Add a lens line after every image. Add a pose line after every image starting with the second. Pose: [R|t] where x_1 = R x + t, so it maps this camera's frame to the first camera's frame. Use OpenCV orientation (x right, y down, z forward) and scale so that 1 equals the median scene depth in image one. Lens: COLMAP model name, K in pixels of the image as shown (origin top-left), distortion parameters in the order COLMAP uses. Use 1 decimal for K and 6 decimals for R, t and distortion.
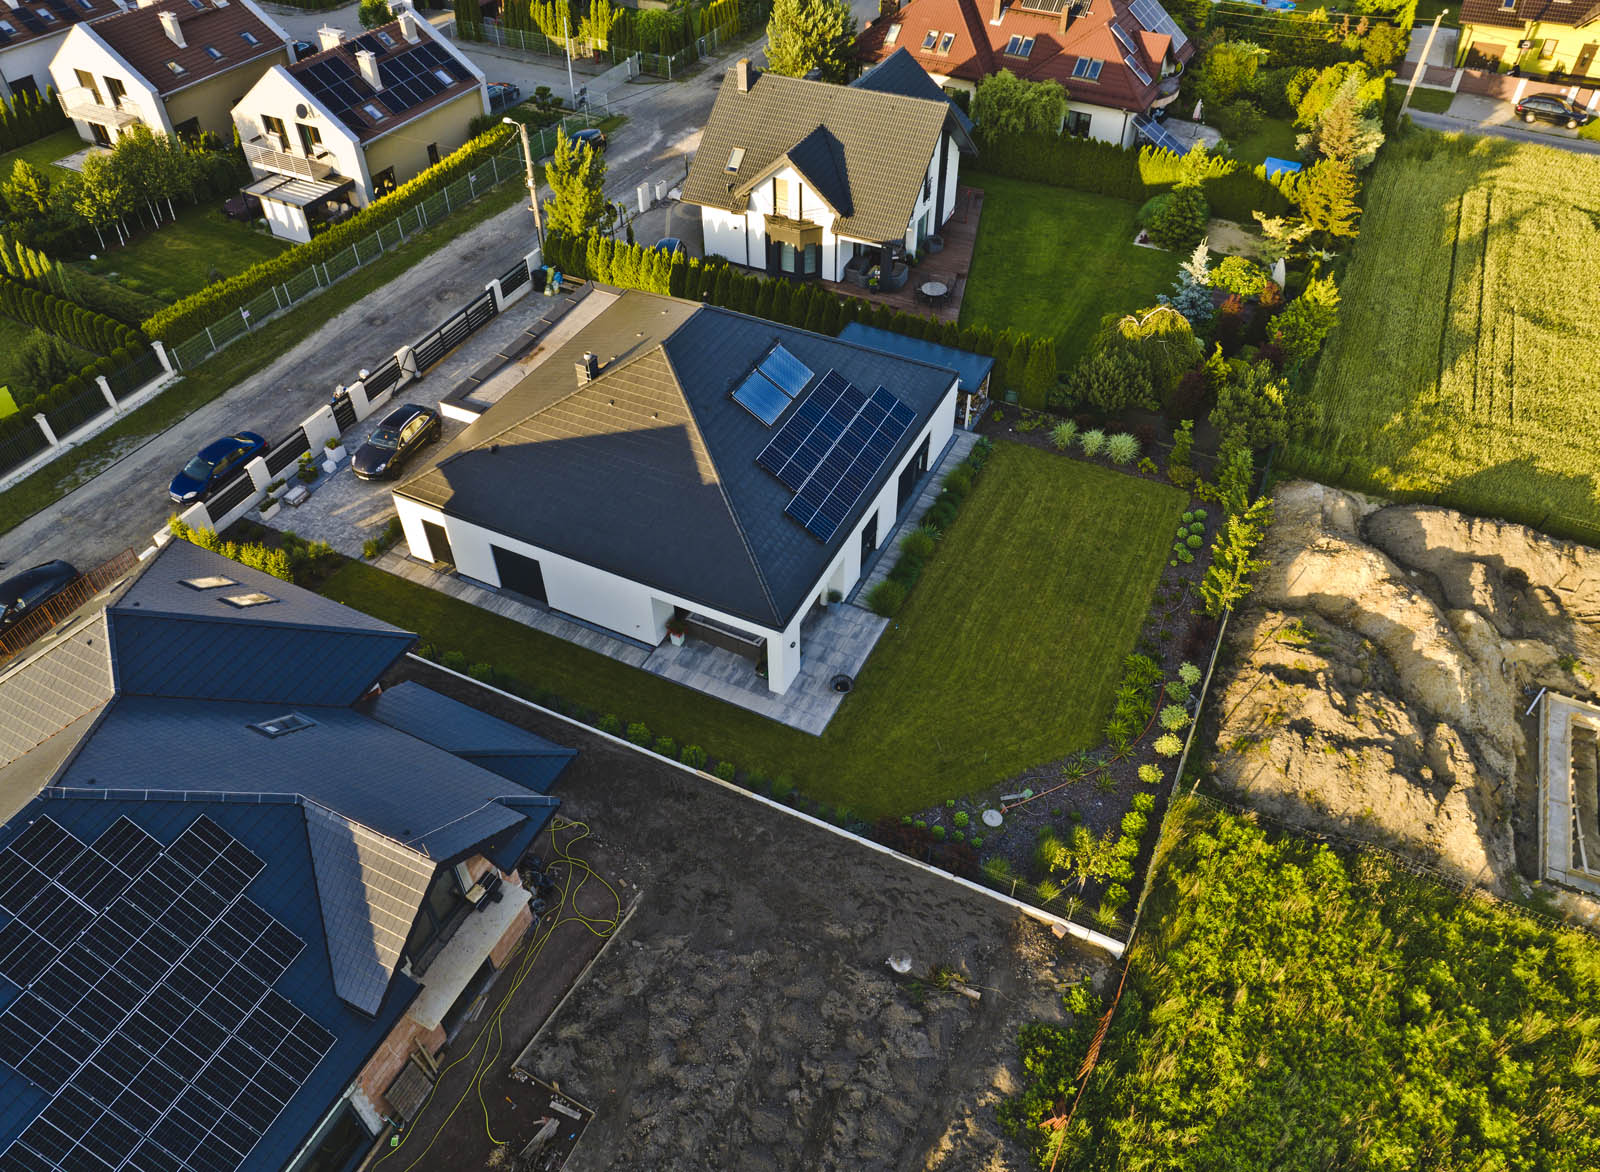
lens RADIAL K [[1134.8, 0, 804.2], [0, 1134.8, 575.8], [0, 0, 1]] dist [-0.052553, 0.020857]
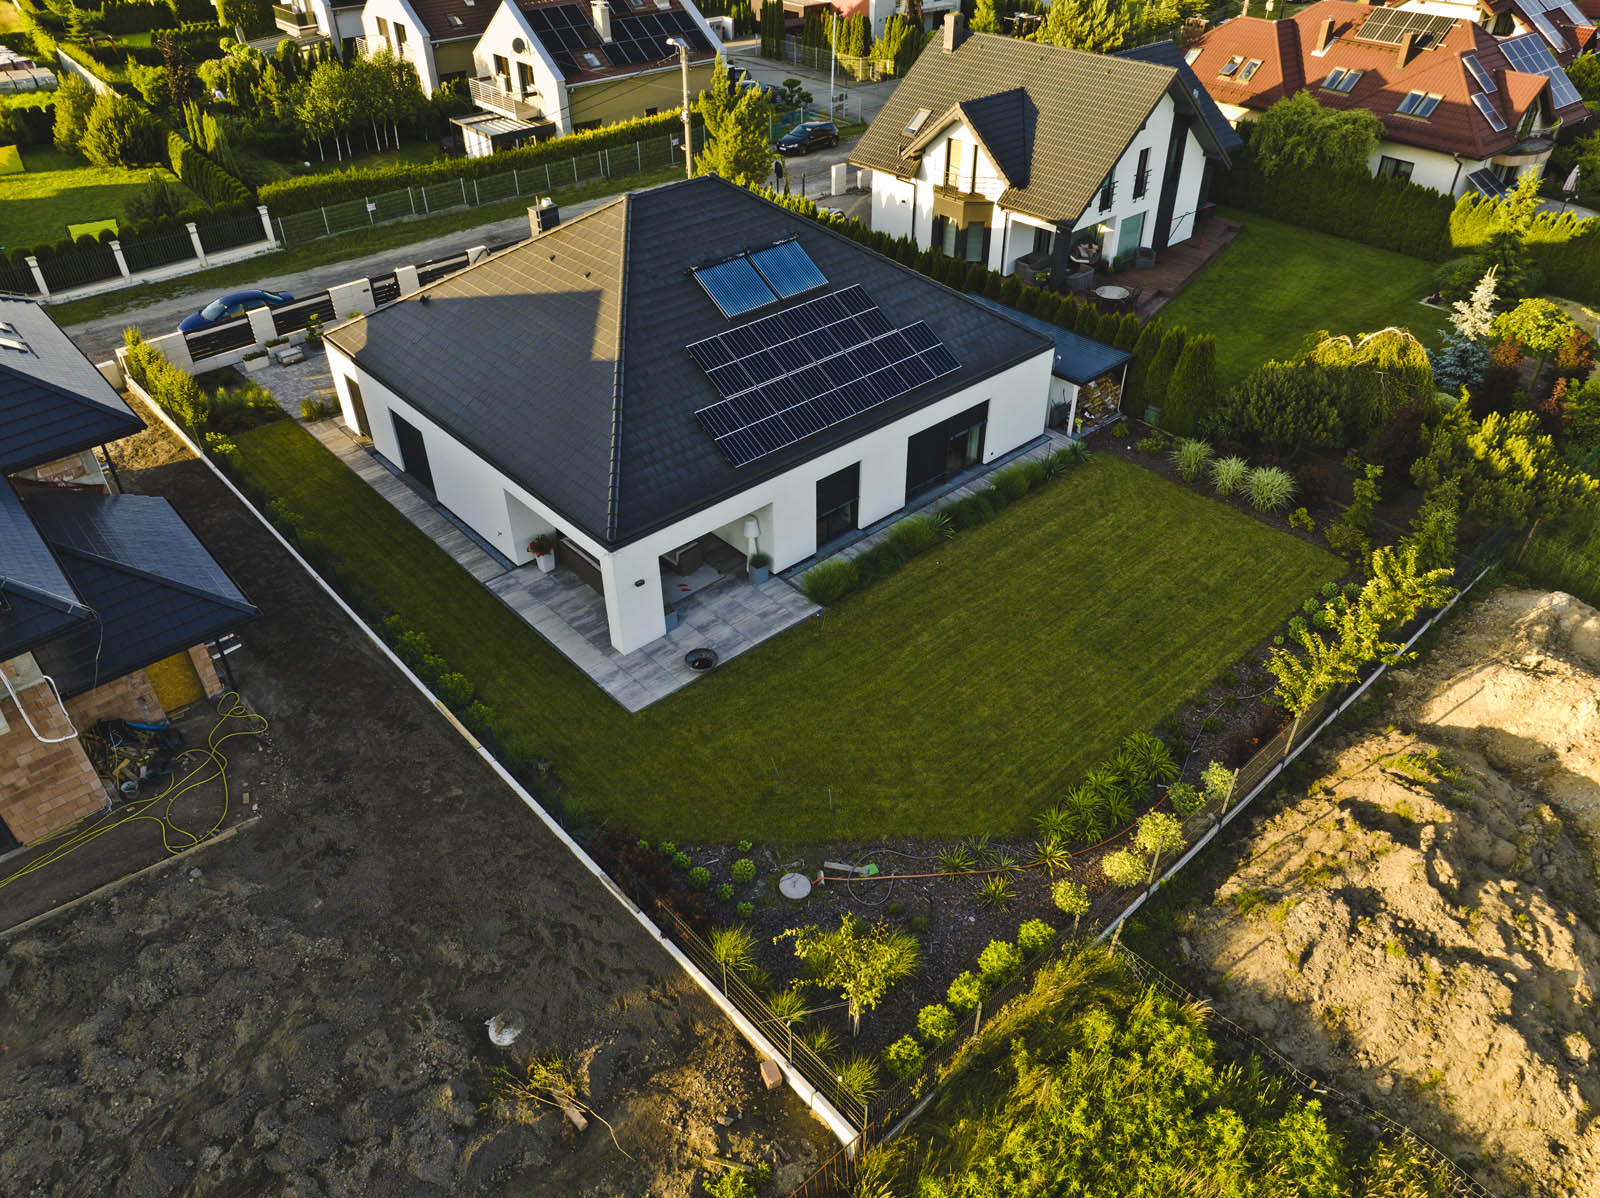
lens RADIAL K [[1134.8, 0, 806.5], [0, 1134.8, 604.9], [0, 0, 1]] dist [-0.052553, 0.020857]
pose [[0.928227, 0.224462, -0.296669, 0.248130], [-0.255707, 0.964176, -0.070560, 0.080173], [0.270203, 0.141356, 0.952370, 0.284974]]
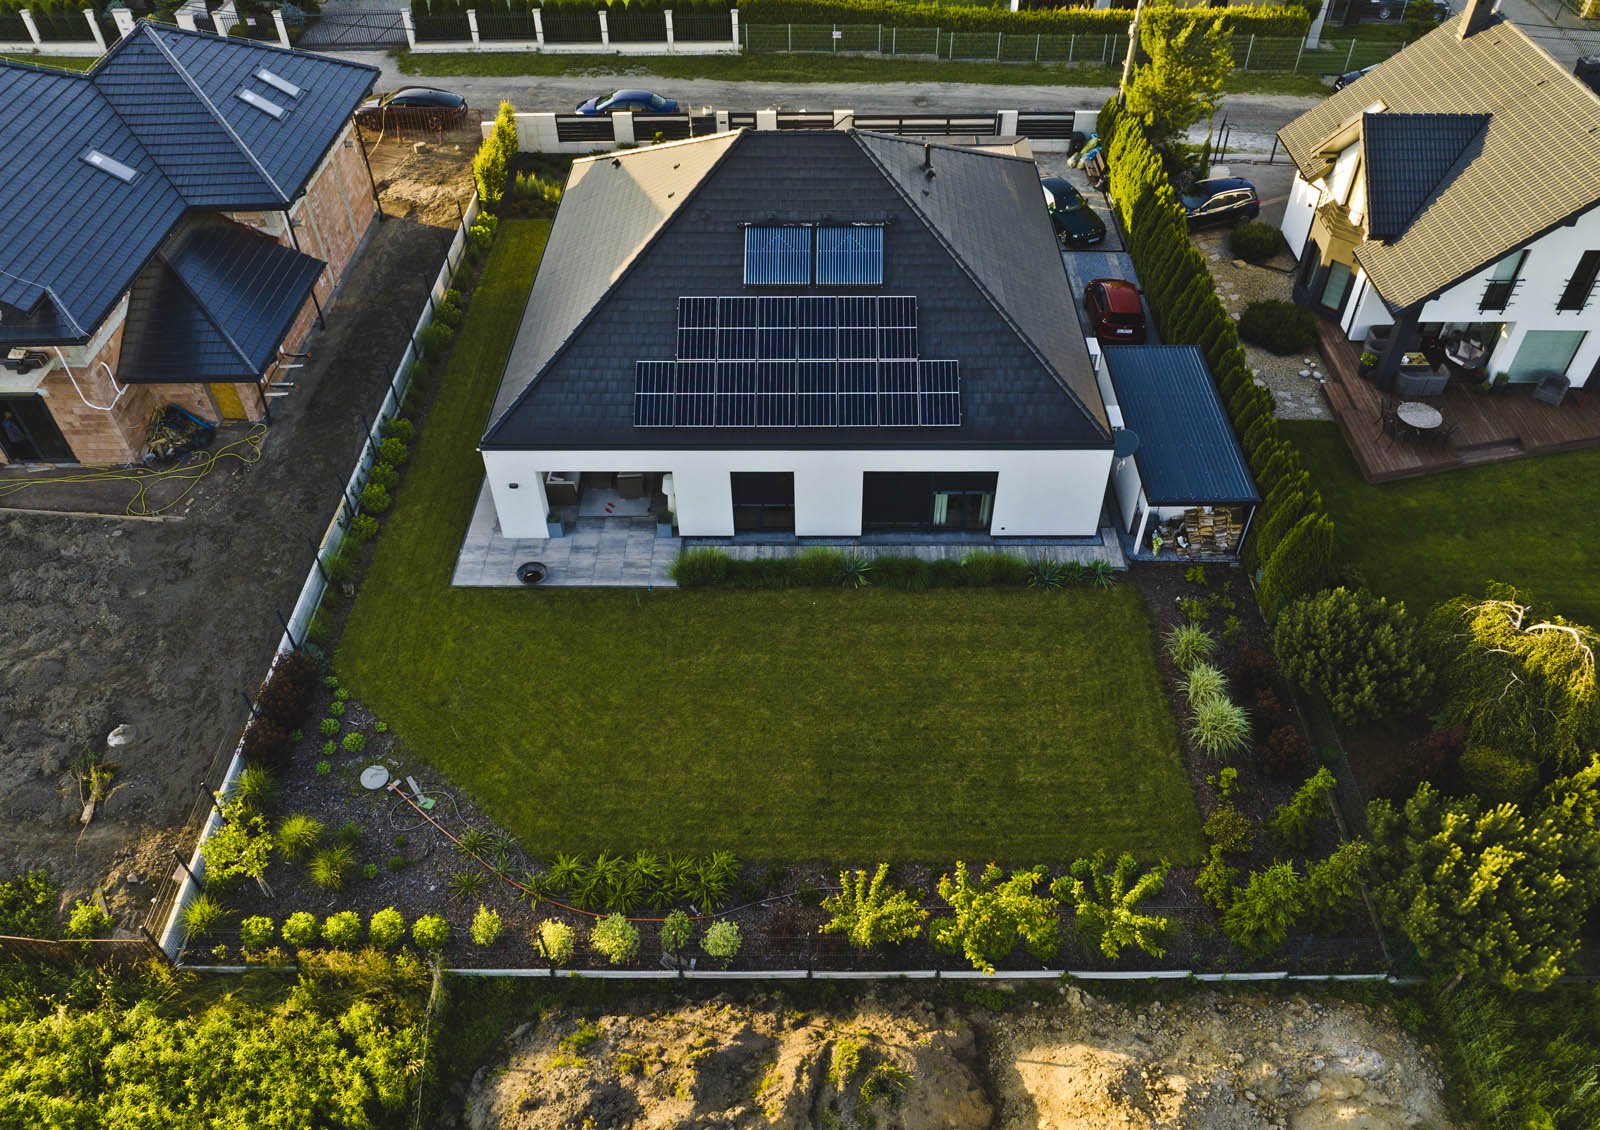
lens RADIAL K [[1186.1, 0, 802.3], [0, 1186.1, 603.7], [0, 0, 1]] dist [-0.043503, 0.001355]
pose [[0.431024, 0.647805, -0.628146, 0.534986], [-0.618831, 0.718847, 0.316712, -0.219758], [0.656709, 0.252206, 0.710722, 0.460120]]
